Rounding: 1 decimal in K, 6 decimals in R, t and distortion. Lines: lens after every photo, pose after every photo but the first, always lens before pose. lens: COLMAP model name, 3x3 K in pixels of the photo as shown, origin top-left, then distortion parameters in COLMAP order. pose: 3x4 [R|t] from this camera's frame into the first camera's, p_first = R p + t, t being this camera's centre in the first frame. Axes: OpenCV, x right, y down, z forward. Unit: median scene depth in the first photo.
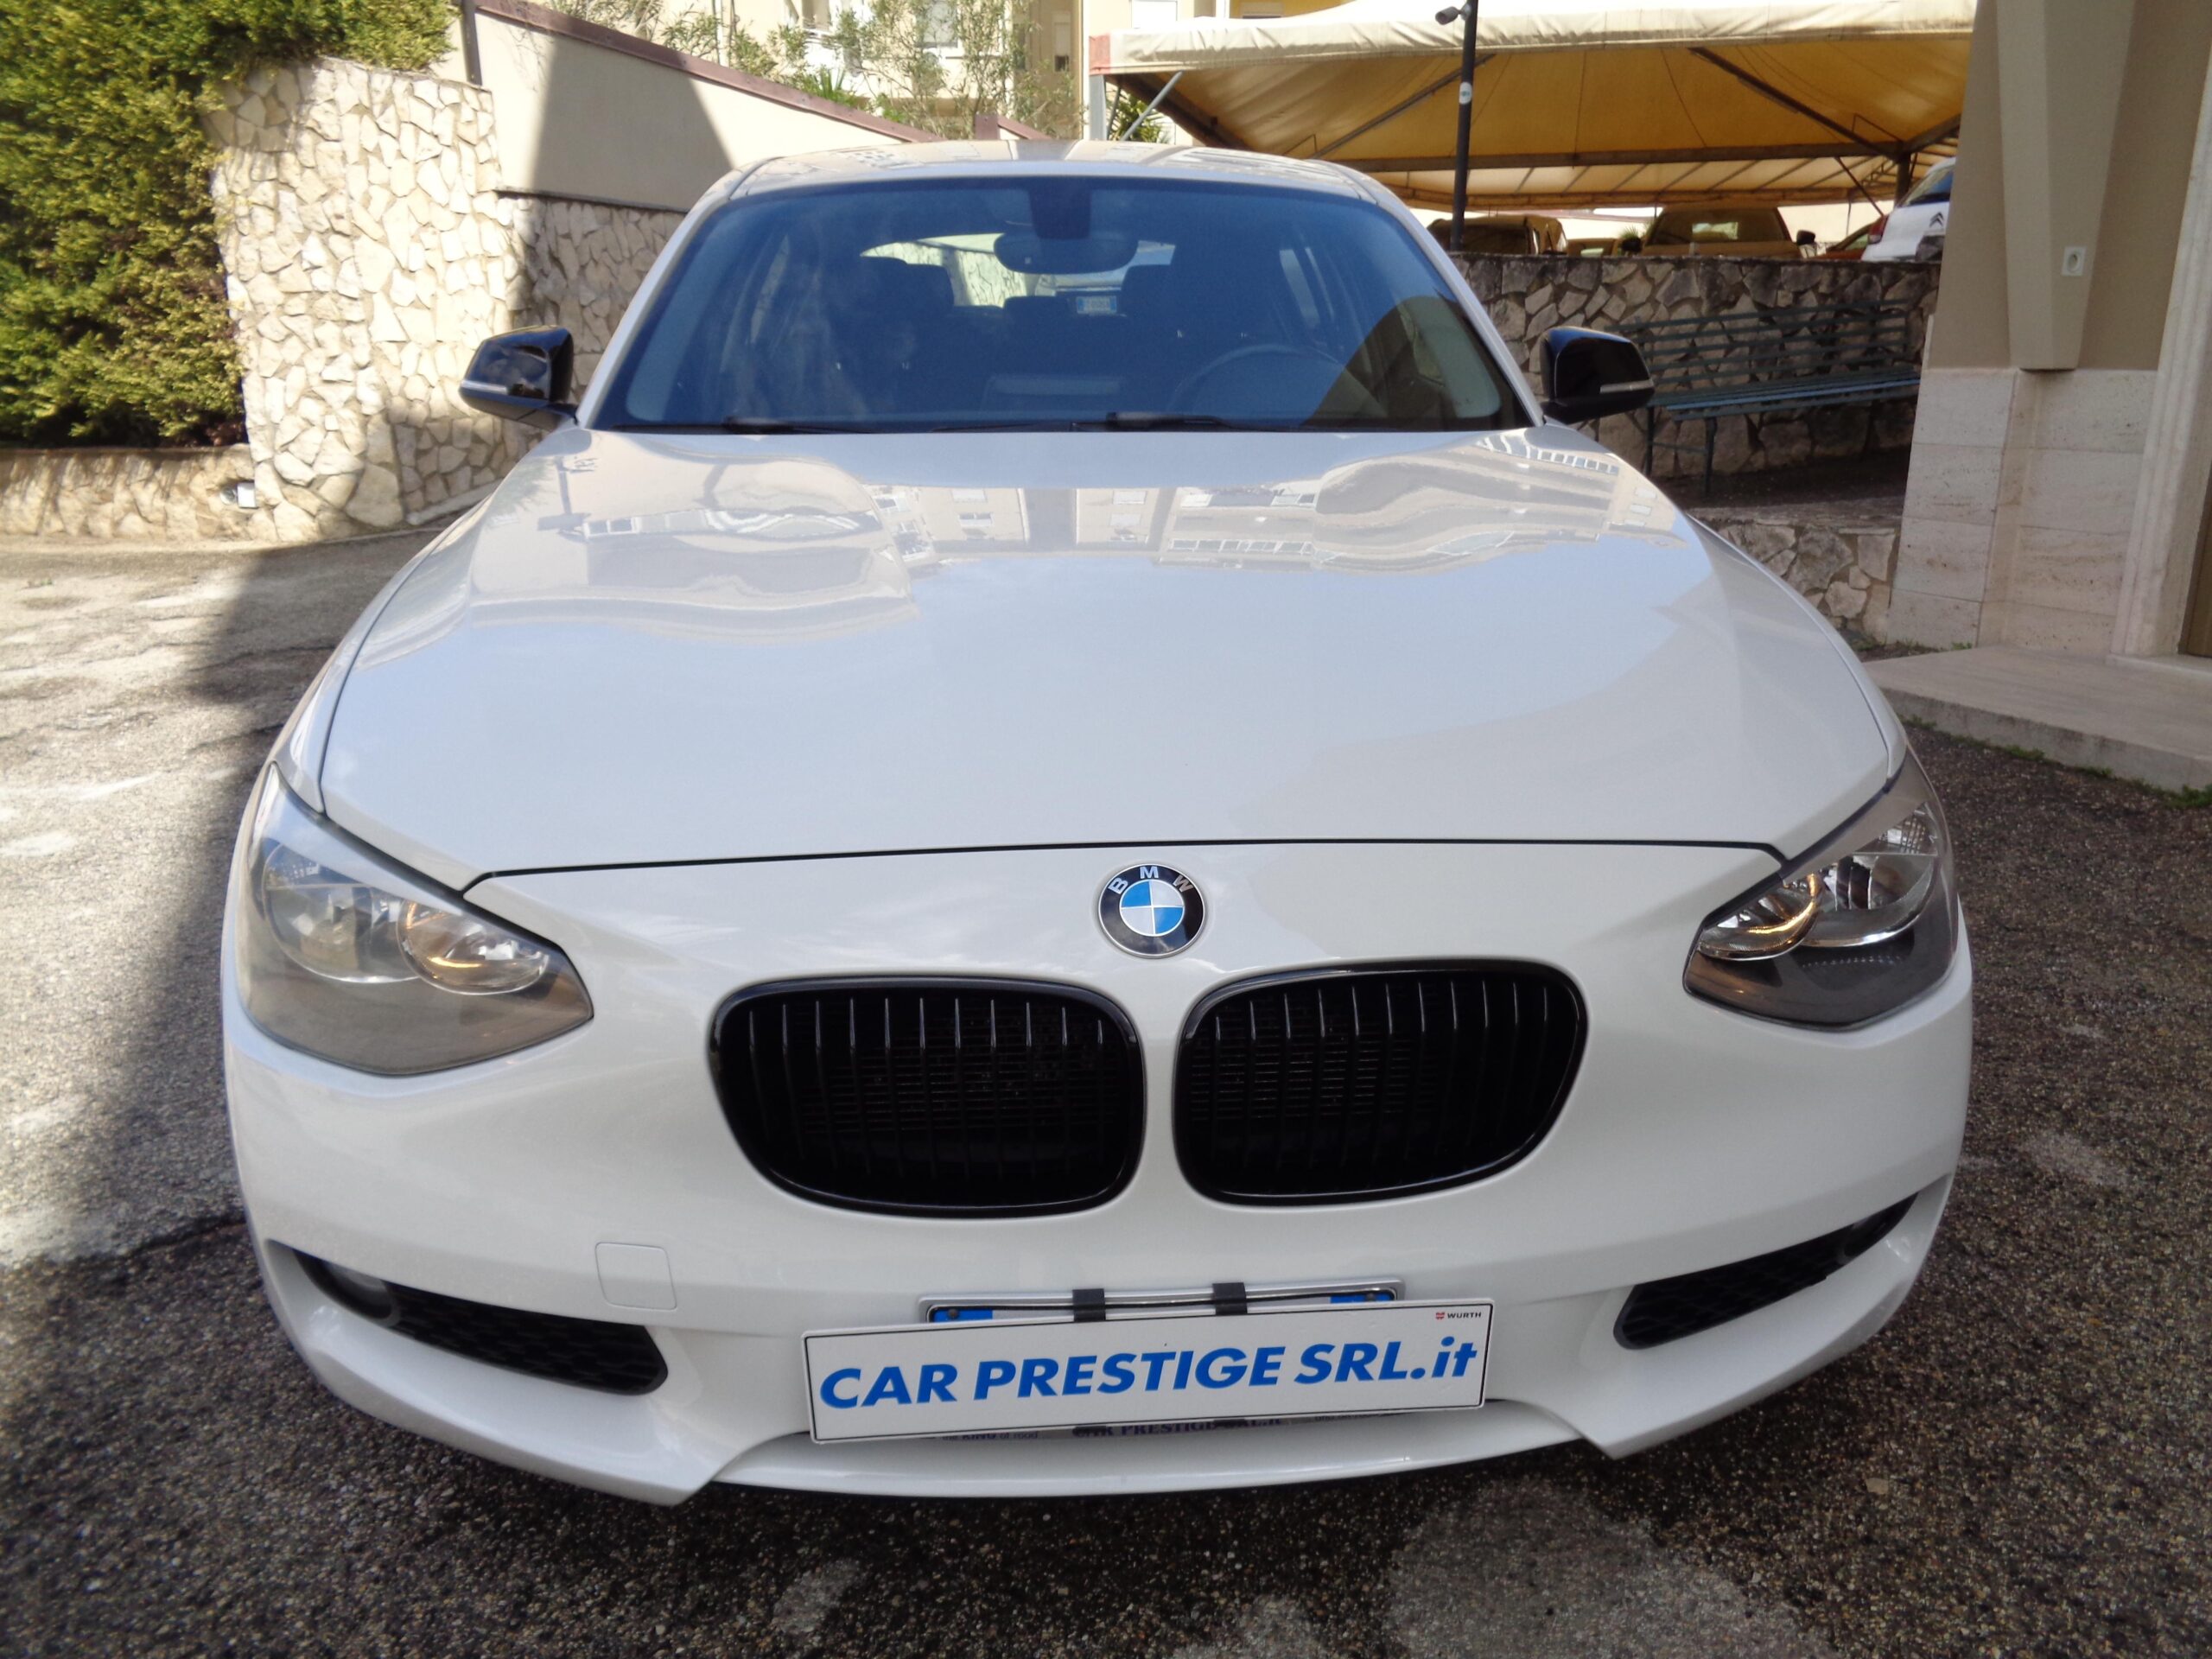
lens RADIAL K [[1620.0, 0, 1144.6], [0, 1620.0, 830.4], [0, 0, 1]] dist [0.001298, 0.013488]
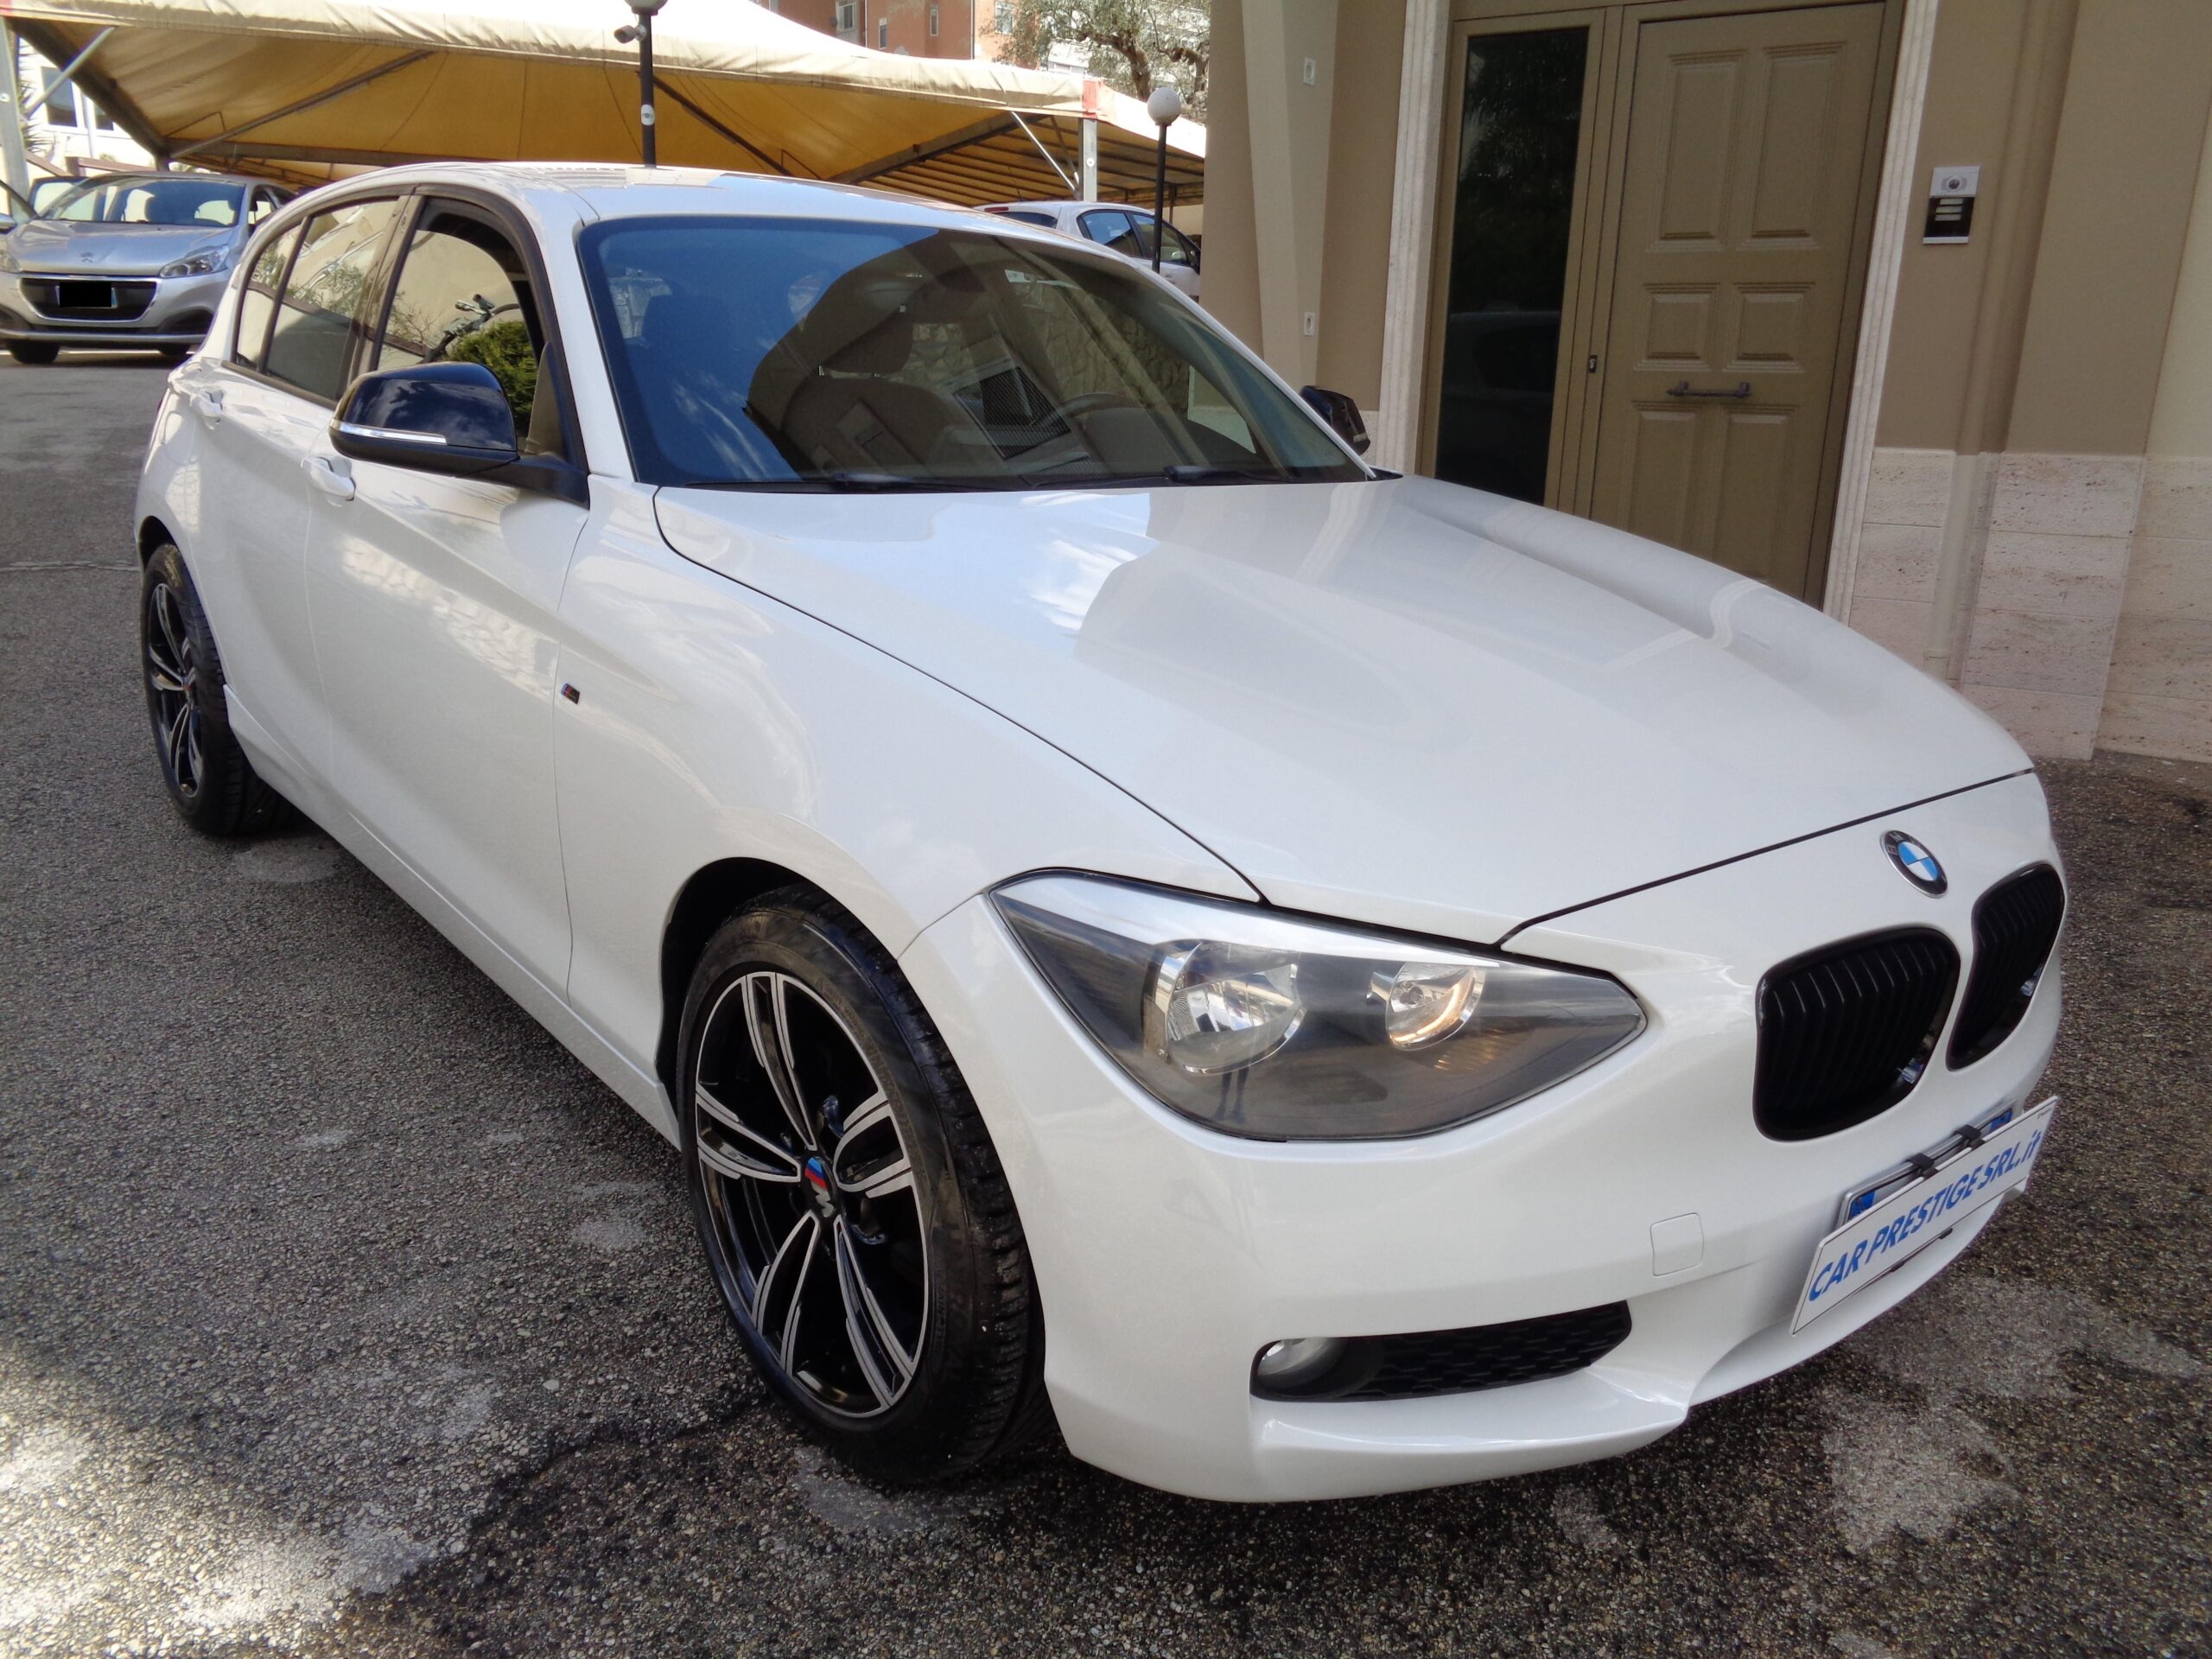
lens RADIAL K [[1620.0, 0, 1144.6], [0, 1620.0, 830.4], [0, 0, 1]] dist [0.001298, 0.013488]
pose [[0.823226, -0.132680, 0.551992, -0.171649], [0.137598, 0.989947, 0.032740, -0.014853], [-0.550787, 0.049001, 0.833206, 0.033778]]
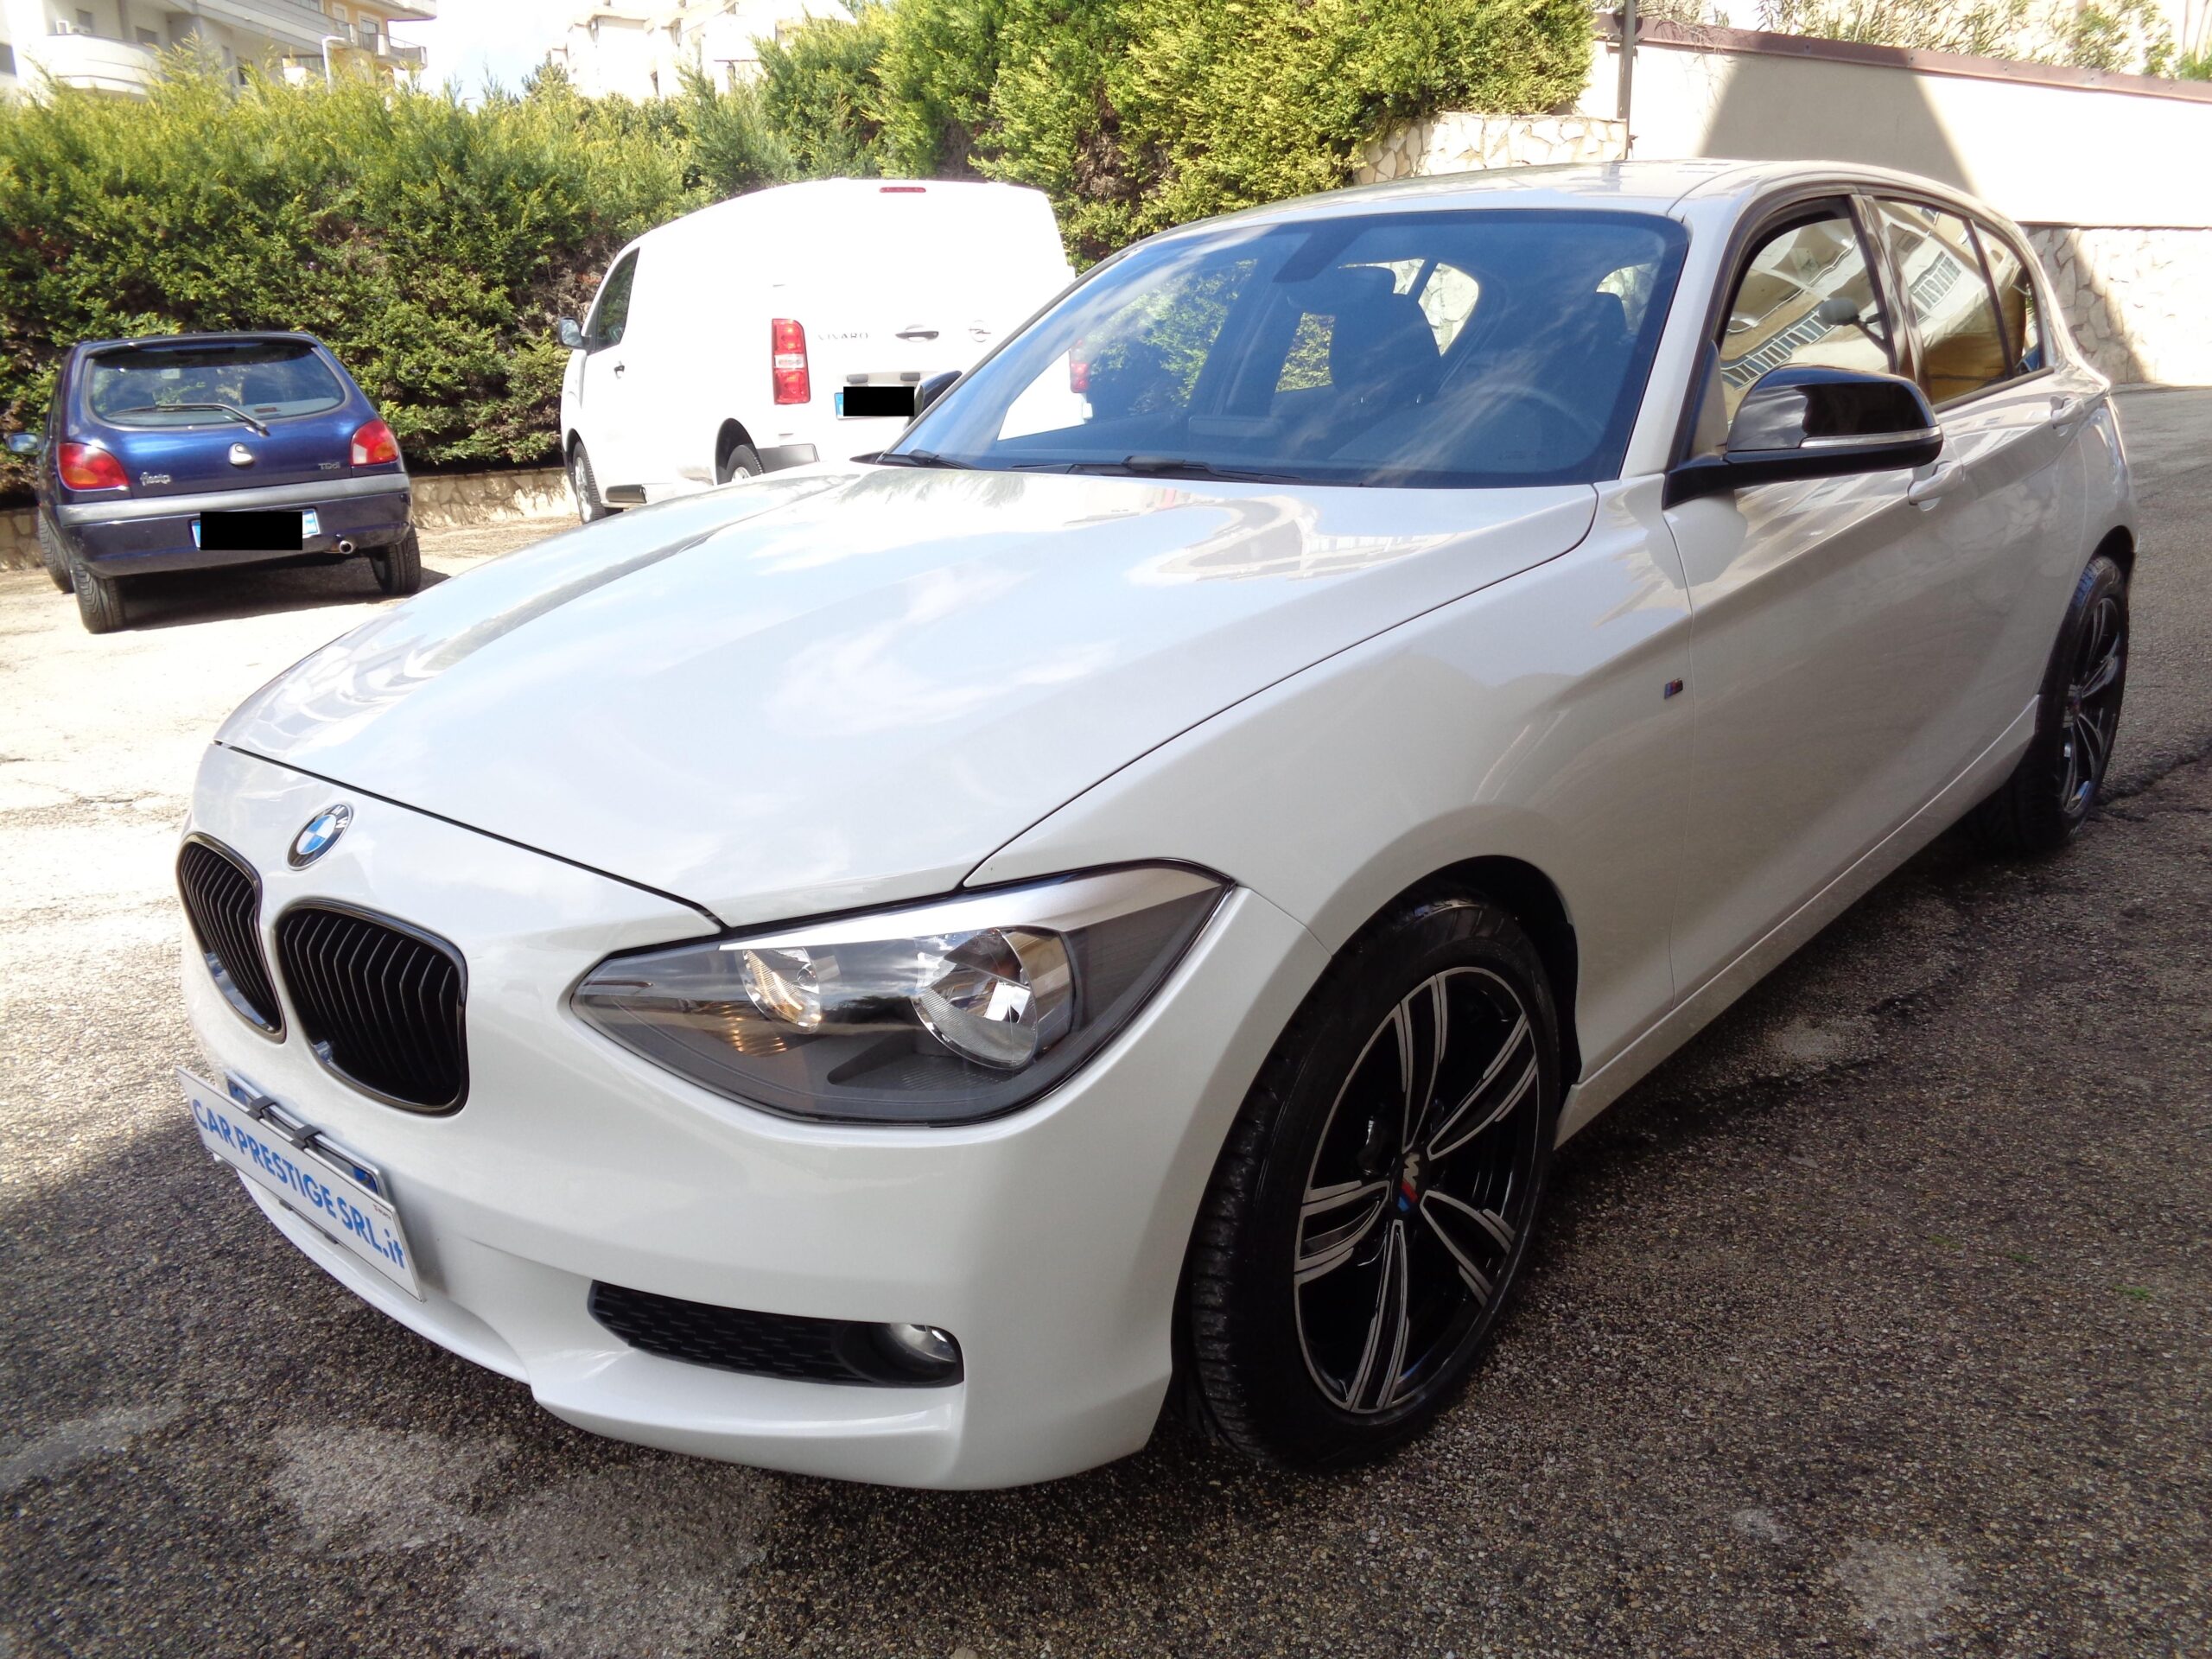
lens RADIAL K [[1620.0, 0, 1144.6], [0, 1620.0, 830.4], [0, 0, 1]] dist [0.001298, 0.013488]
pose [[0.718830, 0.188946, -0.669016, 0.193746], [-0.192063, 0.978876, 0.070095, -0.025107], [0.668128, 0.078107, 0.739935, 0.064545]]
